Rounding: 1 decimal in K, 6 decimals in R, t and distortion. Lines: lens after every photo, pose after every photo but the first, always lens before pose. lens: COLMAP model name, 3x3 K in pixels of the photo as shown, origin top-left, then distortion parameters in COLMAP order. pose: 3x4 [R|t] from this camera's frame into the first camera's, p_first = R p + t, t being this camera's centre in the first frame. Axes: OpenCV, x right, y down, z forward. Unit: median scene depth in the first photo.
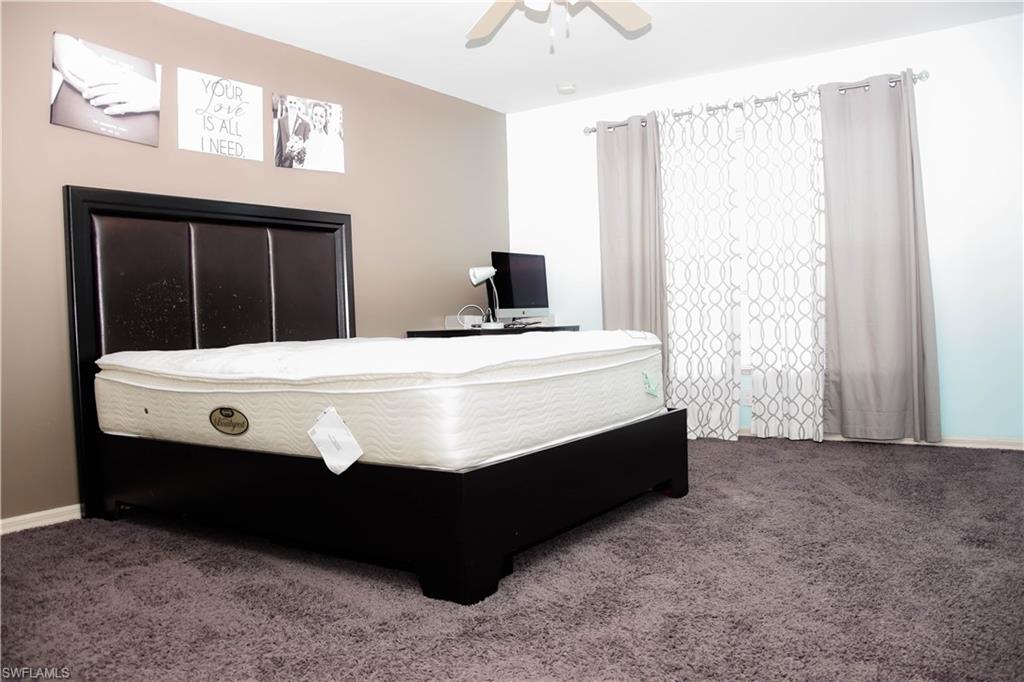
lens RADIAL K [[795.1, 0, 513.8], [0, 795.1, 342.2], [0, 0, 1]] dist [-0.125685, 0.059040]
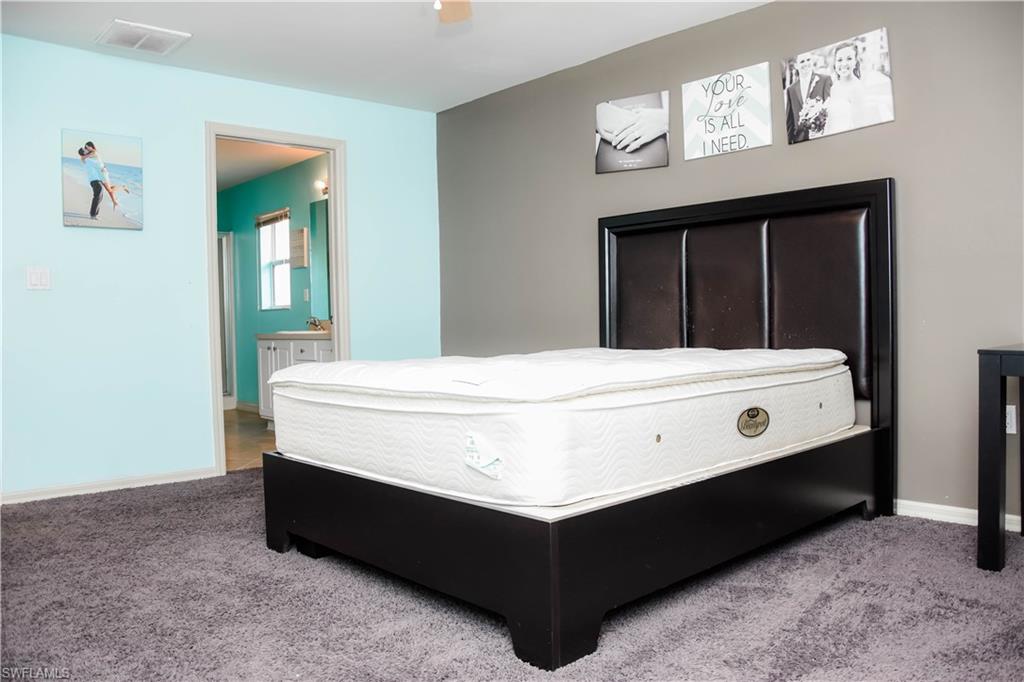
lens RADIAL K [[795.1, 0, 511.8], [0, 795.1, 341.0], [0, 0, 1]] dist [-0.125685, 0.059040]
pose [[-0.222006, 0.053001, -0.973604, 0.607069], [-0.008944, 0.998369, 0.056389, -0.054501], [0.975004, 0.021226, -0.221170, 0.896176]]
